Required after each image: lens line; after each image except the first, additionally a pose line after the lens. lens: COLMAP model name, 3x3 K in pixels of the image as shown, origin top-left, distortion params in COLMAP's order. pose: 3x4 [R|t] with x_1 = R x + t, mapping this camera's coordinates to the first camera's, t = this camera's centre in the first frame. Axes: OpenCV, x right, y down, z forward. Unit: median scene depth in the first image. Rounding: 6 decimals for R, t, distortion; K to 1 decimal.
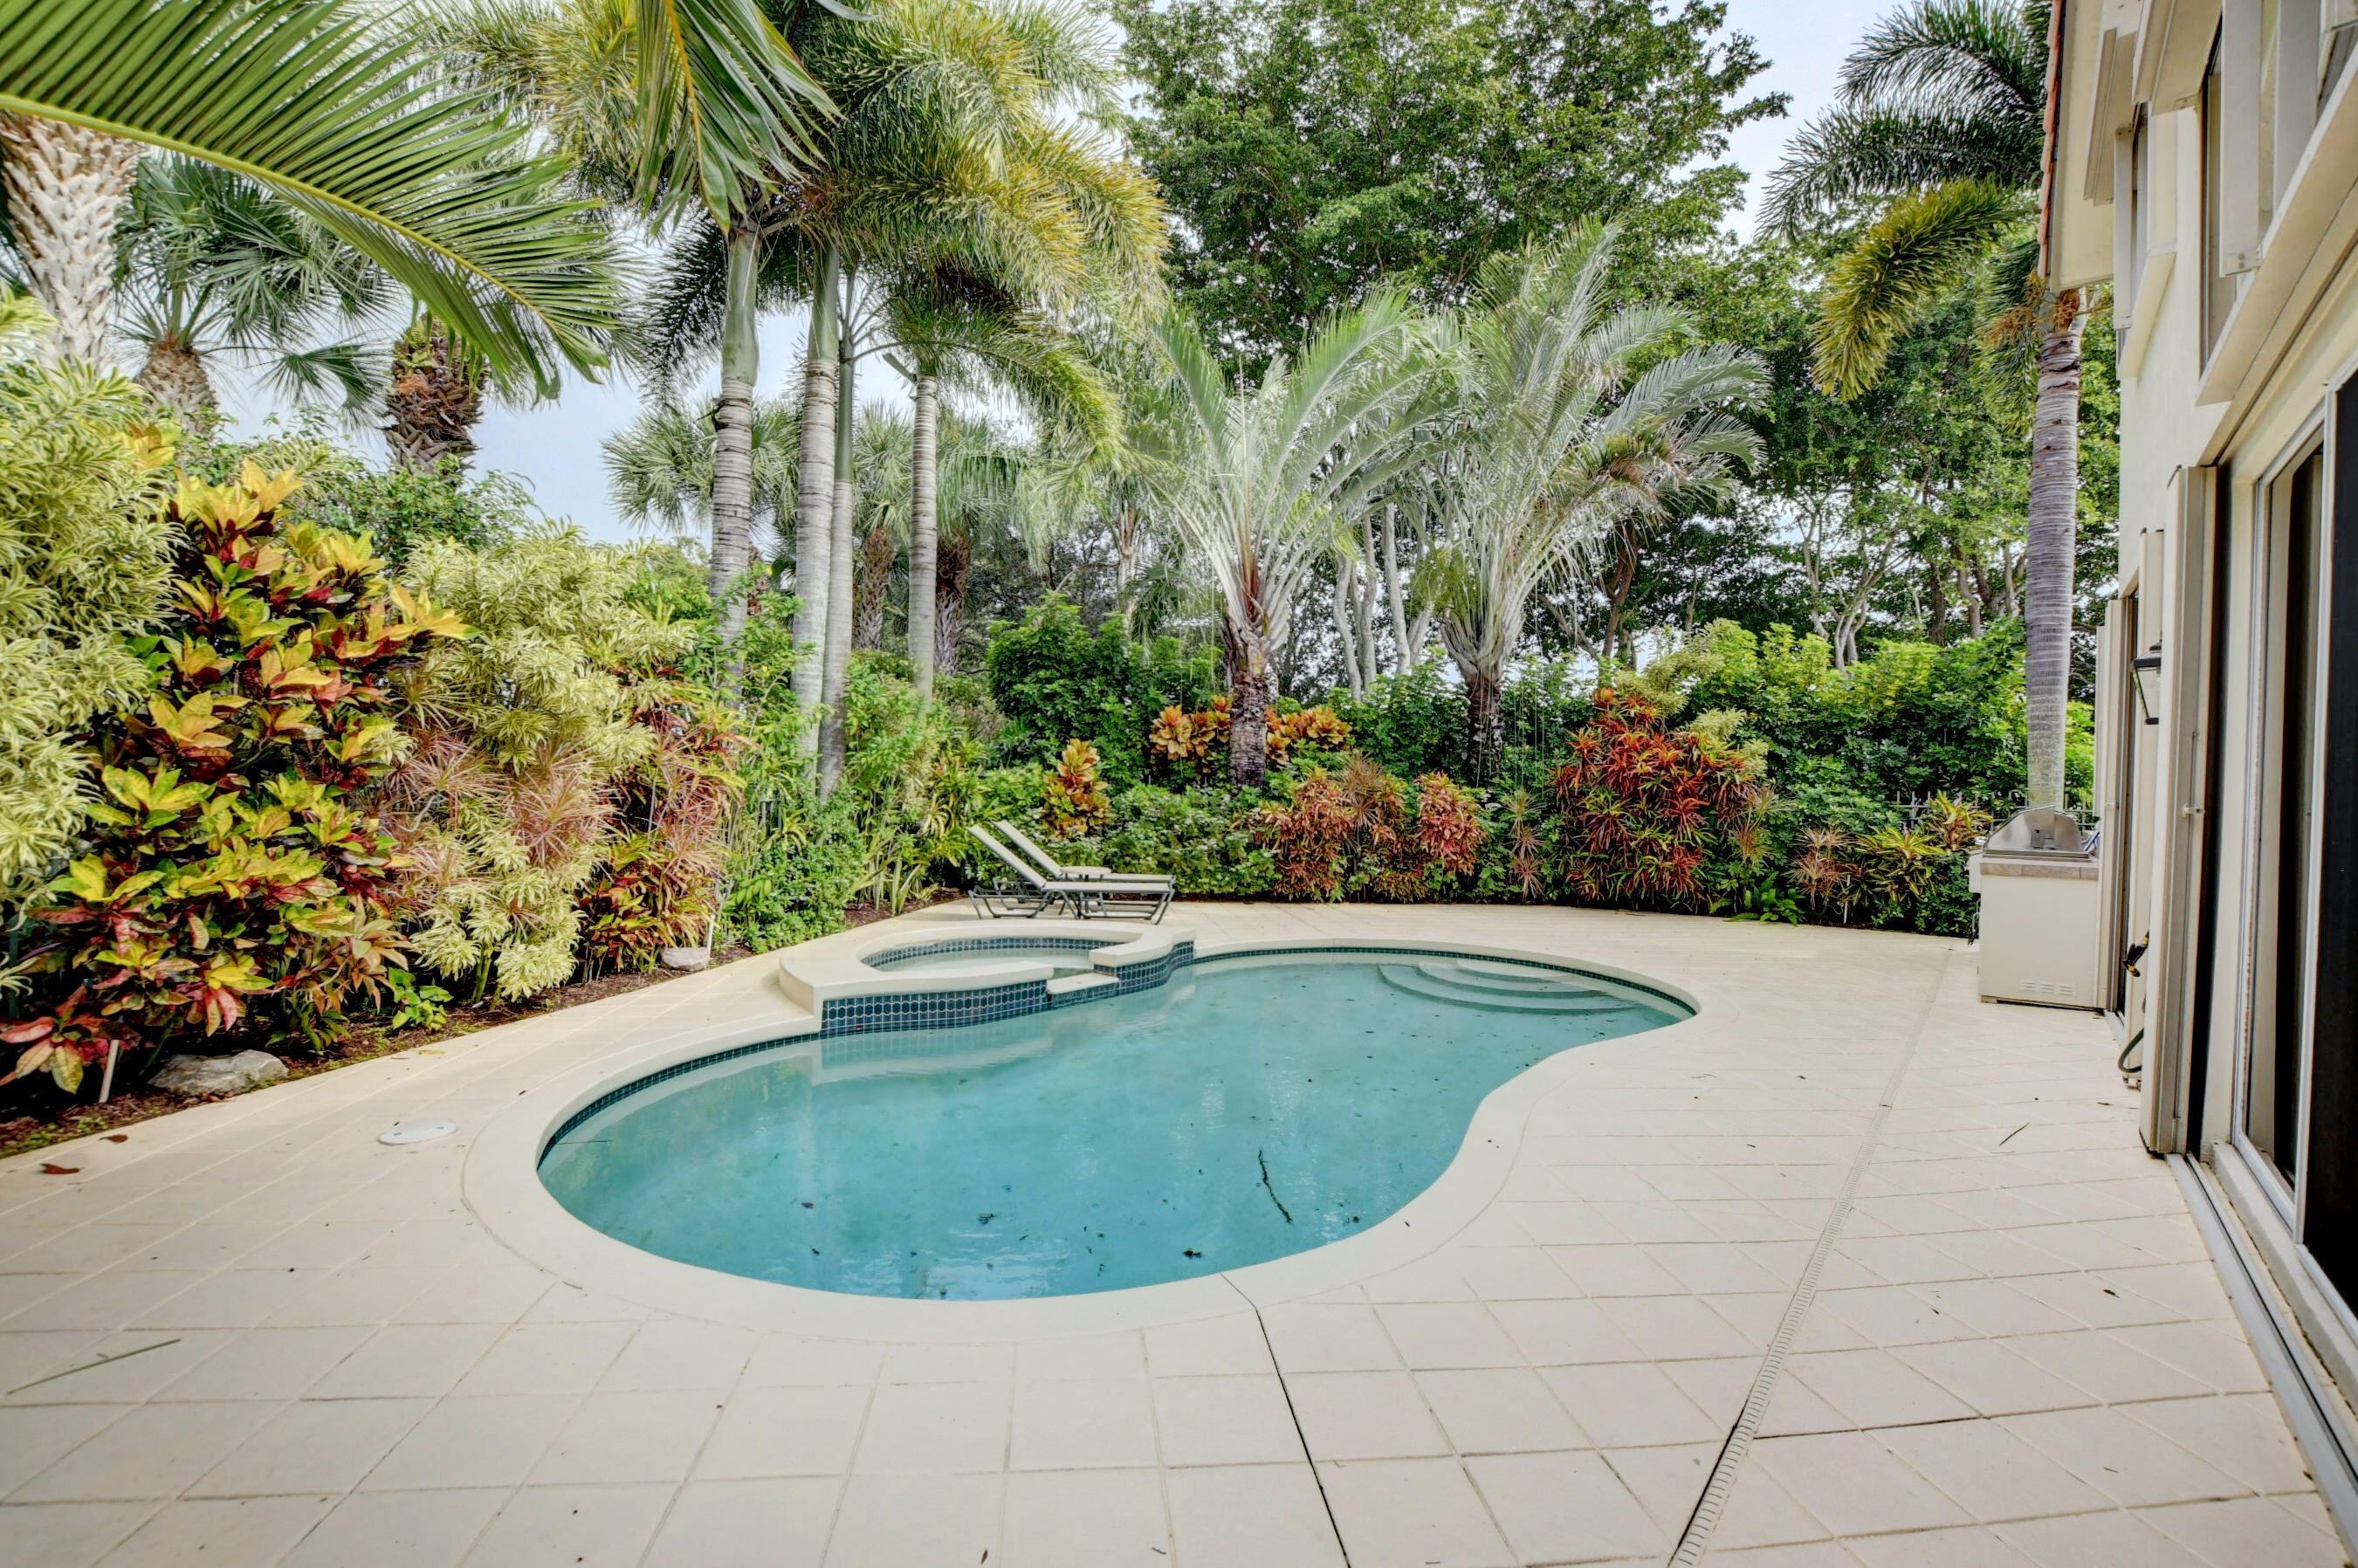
lens RADIAL K [[1070.1, 0, 1179.0], [0, 1070.1, 784.0], [0, 0, 1]] dist [-0.003784, -0.000219]
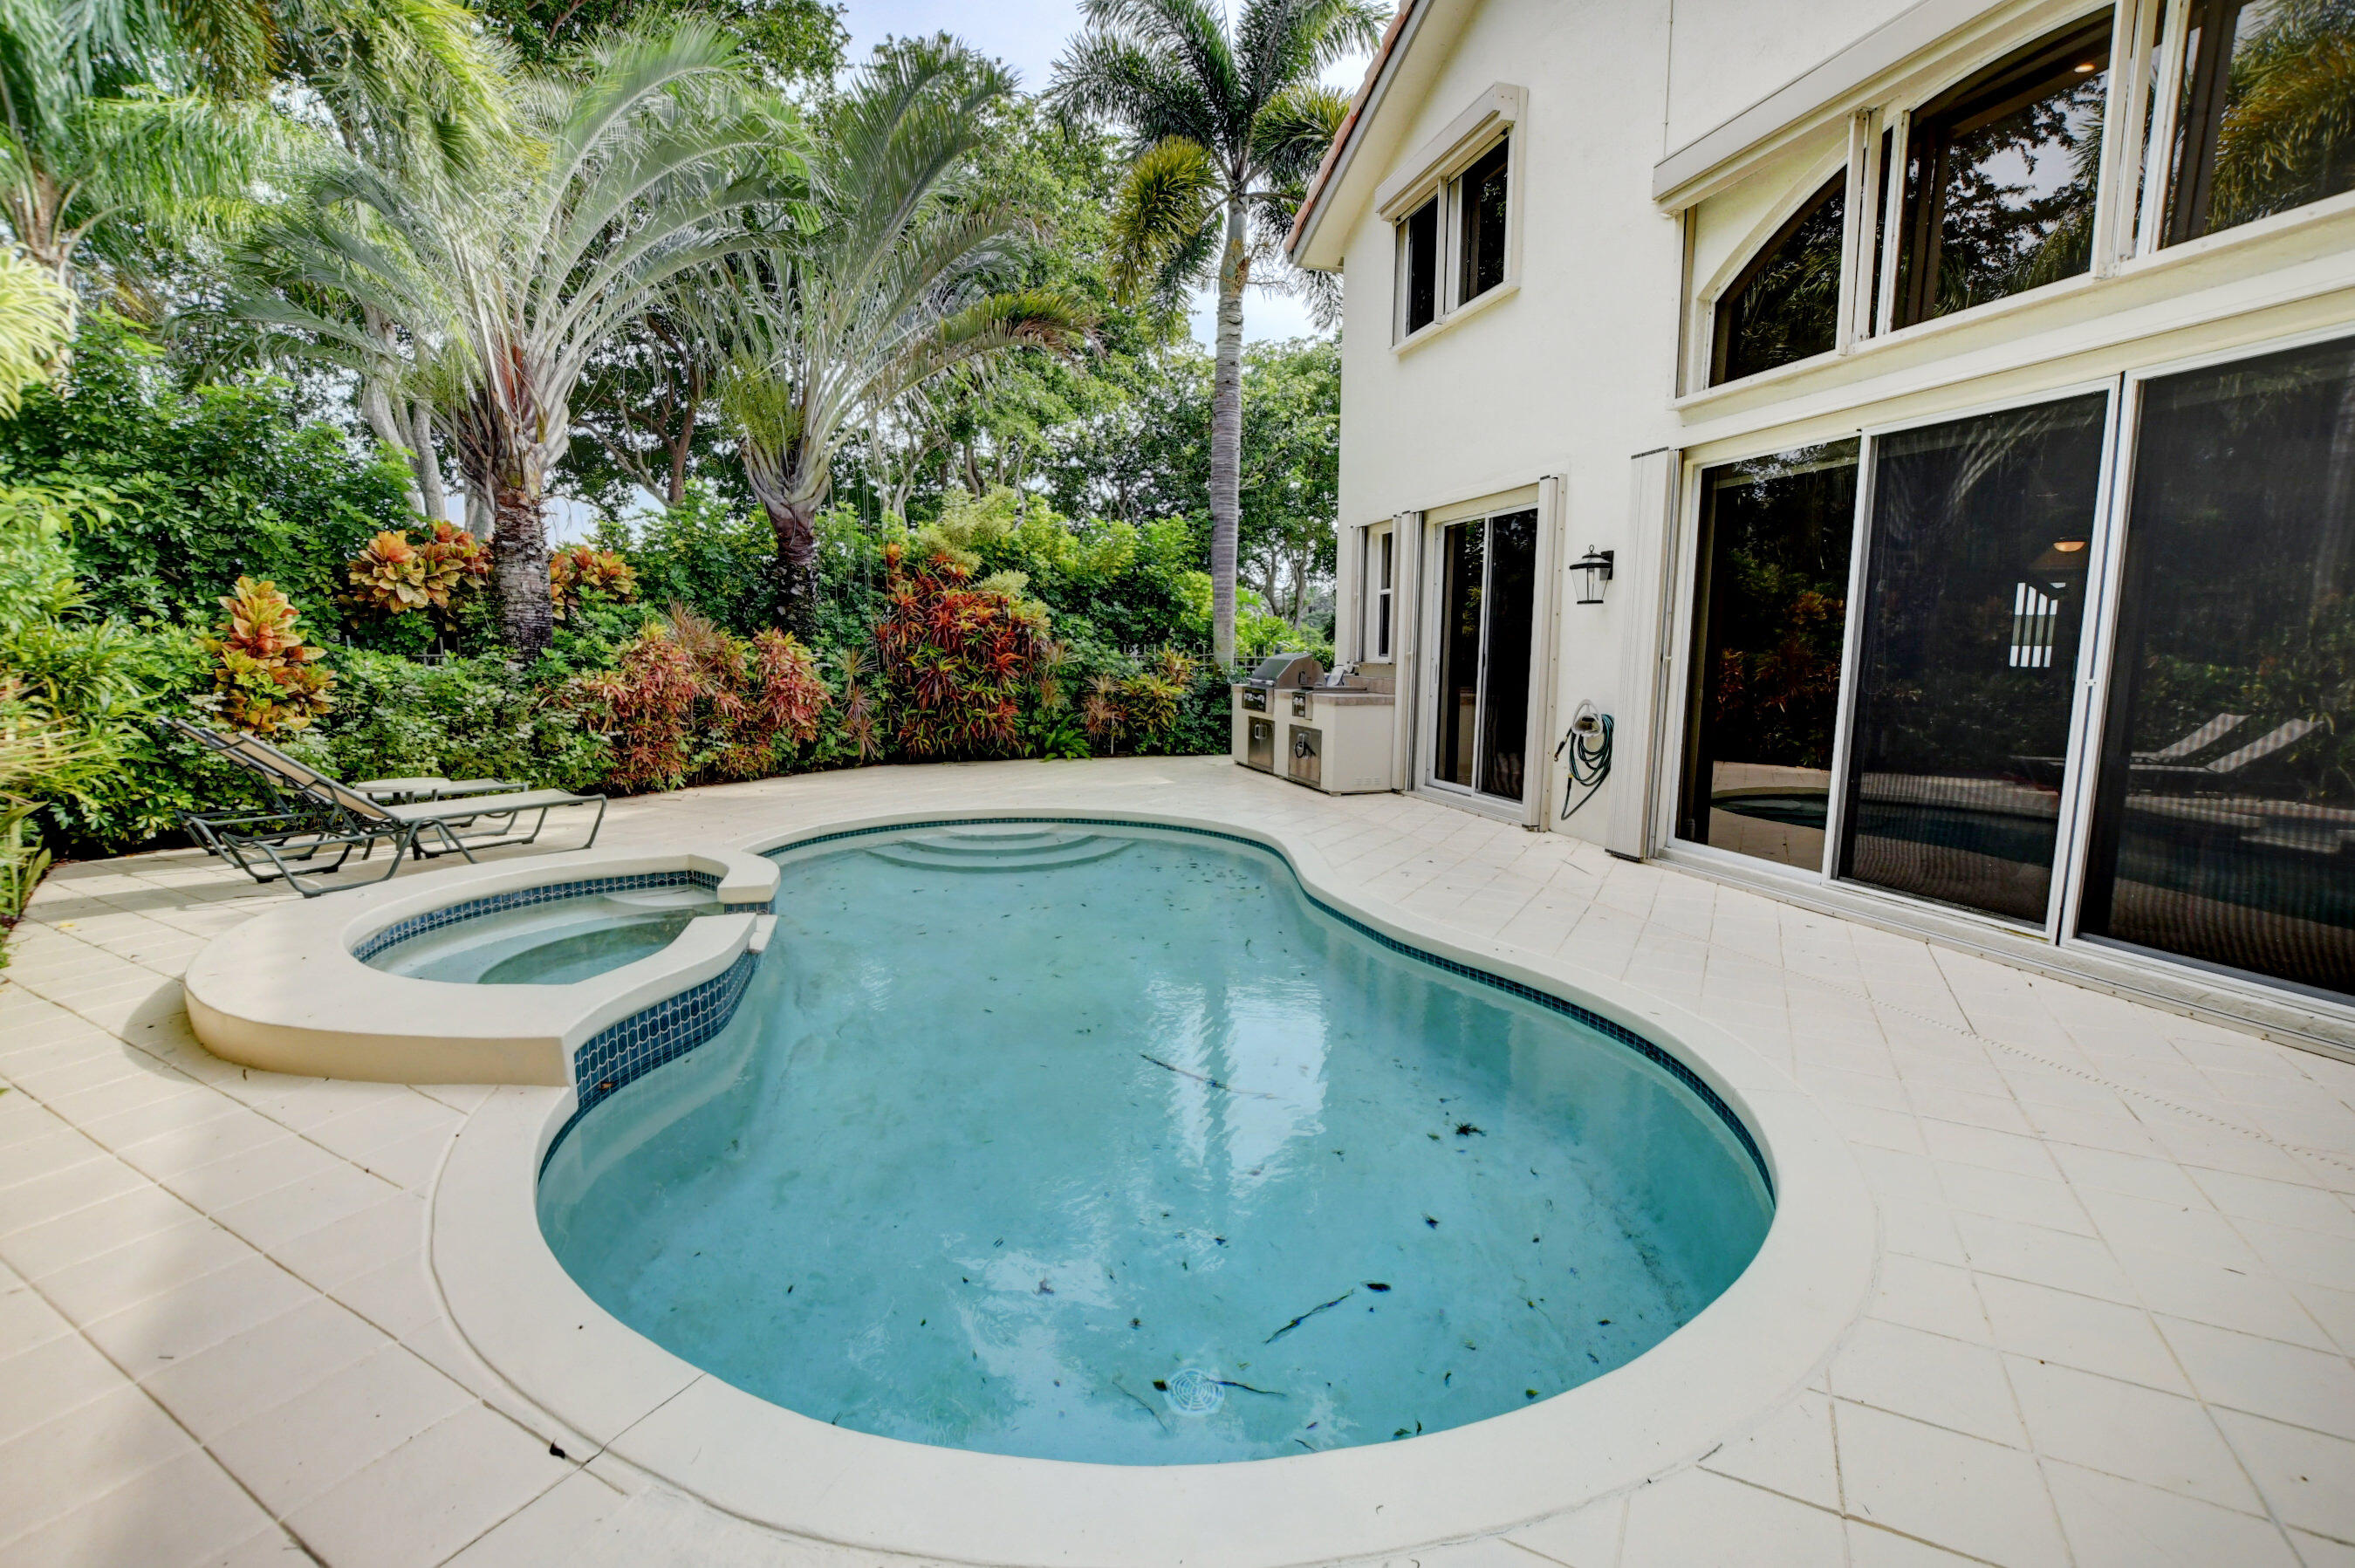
lens RADIAL K [[1068.8, 0, 1177.5], [0, 1068.8, 784.0], [0, 0, 1]] dist [-0.003784, -0.000219]
pose [[0.589605, -0.118400, 0.798966, -0.289718], [0.008578, 0.990059, 0.140389, -0.005782], [-0.807646, -0.075920, 0.584760, 0.209836]]
